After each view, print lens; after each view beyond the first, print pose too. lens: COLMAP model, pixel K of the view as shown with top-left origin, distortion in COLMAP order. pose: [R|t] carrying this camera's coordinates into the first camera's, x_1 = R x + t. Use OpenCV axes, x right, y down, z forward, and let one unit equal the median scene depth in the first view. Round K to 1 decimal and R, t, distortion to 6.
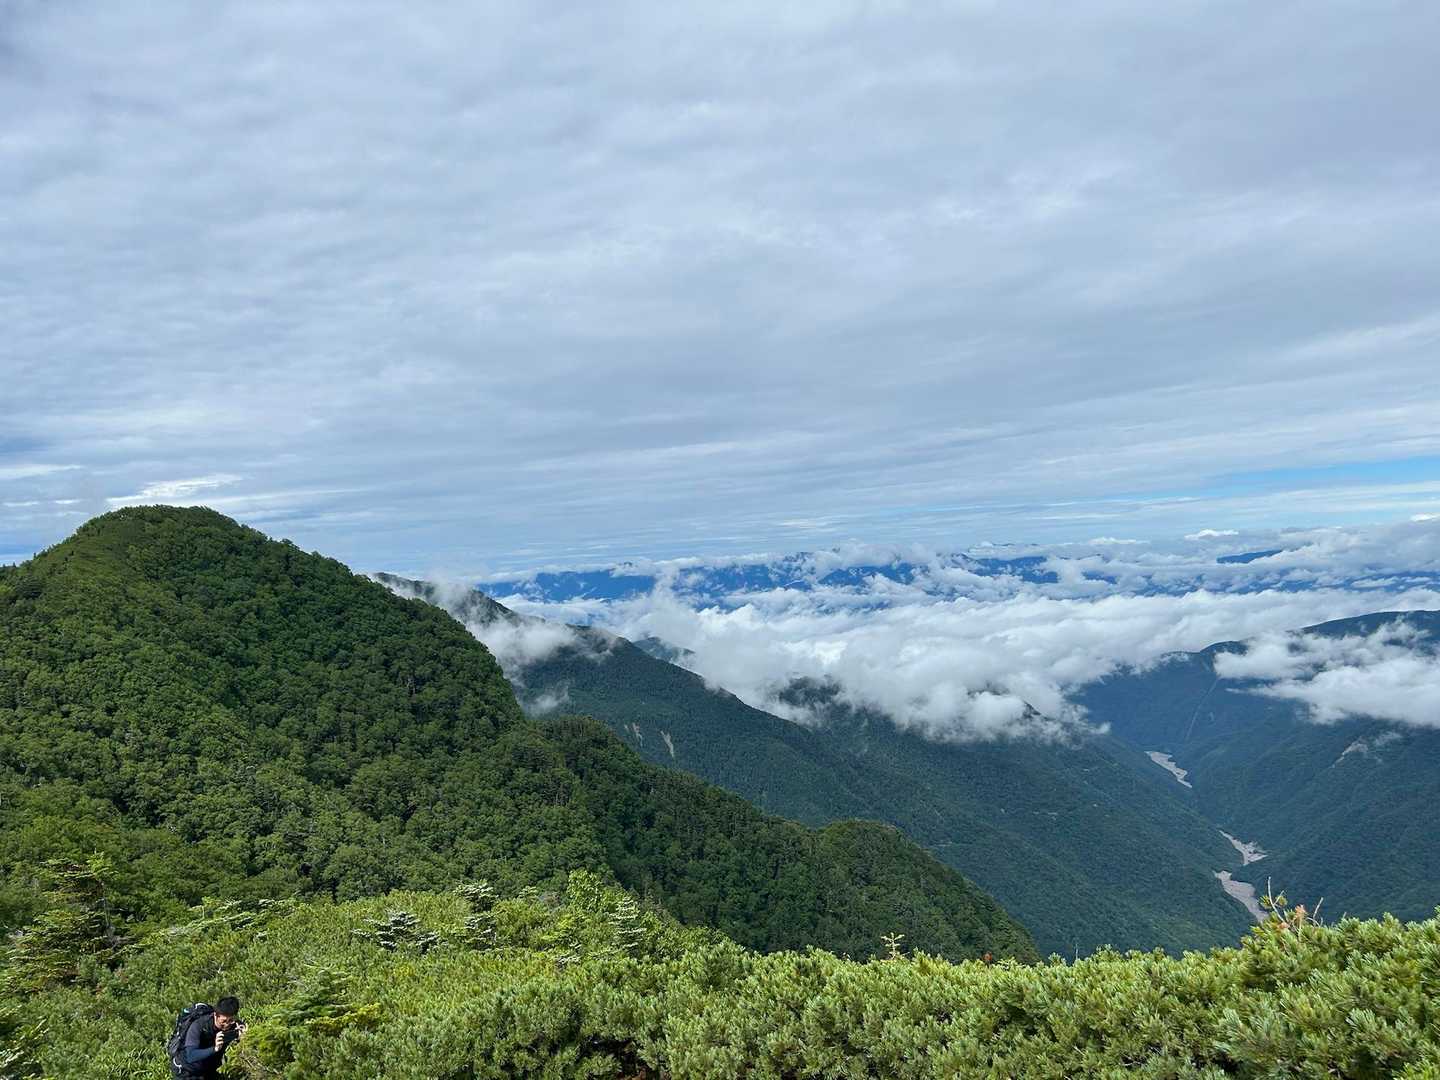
lens RADIAL K [[1095.8, 0, 728.5], [0, 1095.8, 537.3], [0, 0, 1]] dist [0.082726, -0.098442]
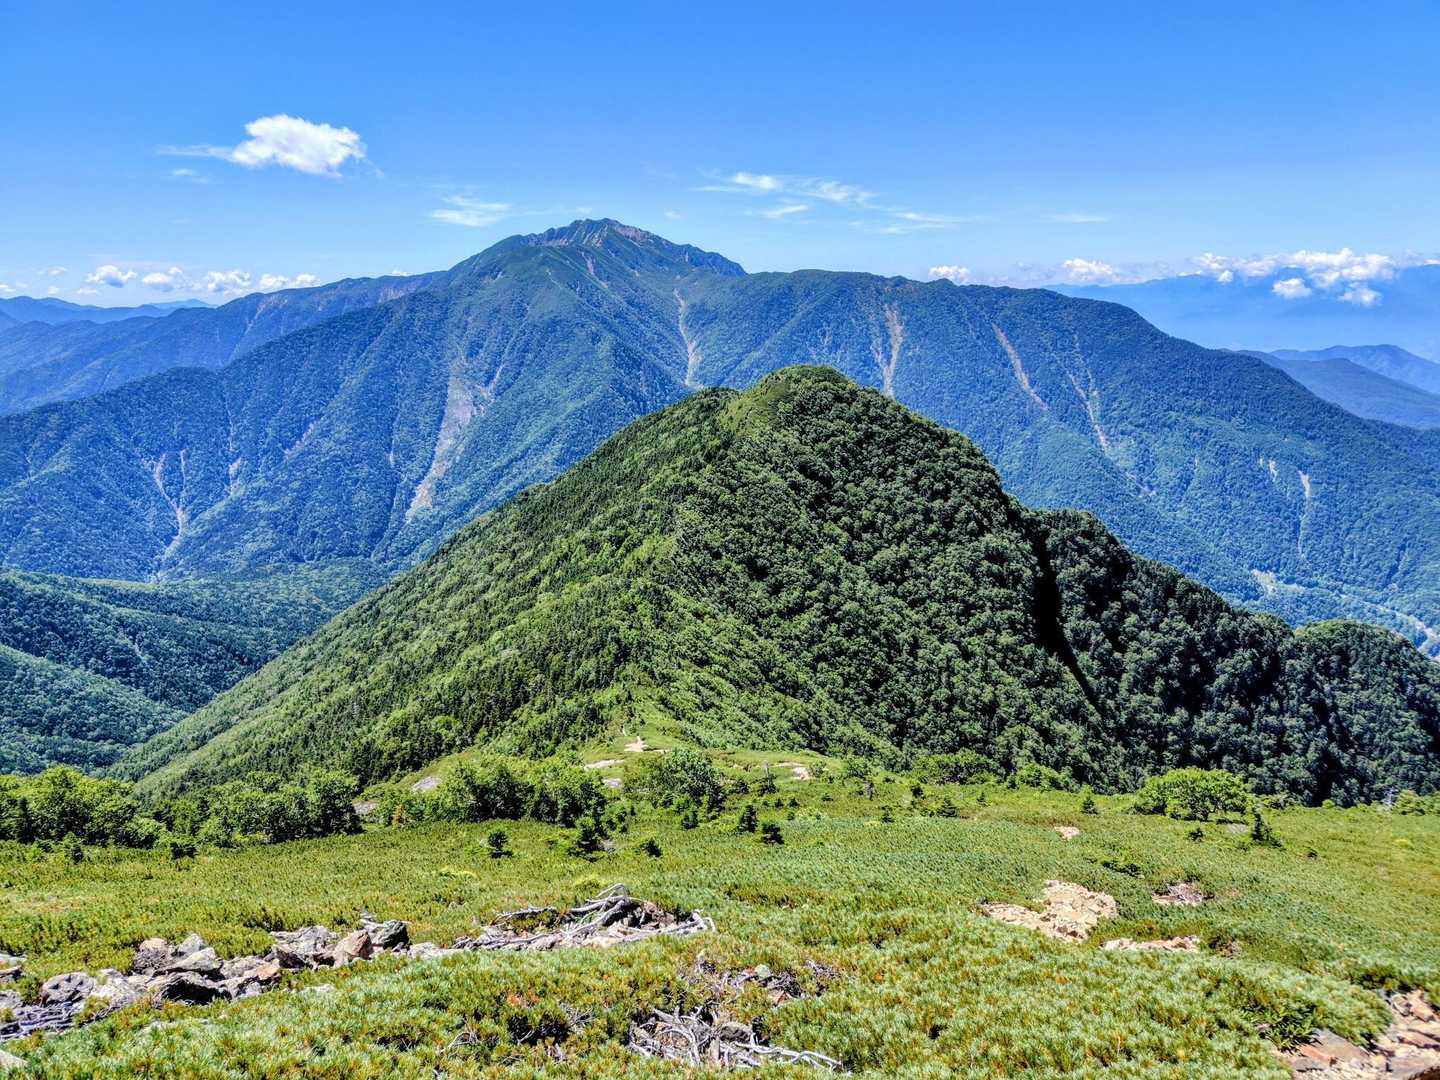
lens RADIAL K [[969.5, 0, 720.0], [0, 969.5, 540.0], [0, 0, 1]] dist [0.097224, -0.113002]
pose [[0.811129, 0.190336, -0.553030, 0.307626], [-0.022308, 0.954944, 0.295945, -0.255480], [0.584442, -0.227713, 0.778829, -0.345792]]
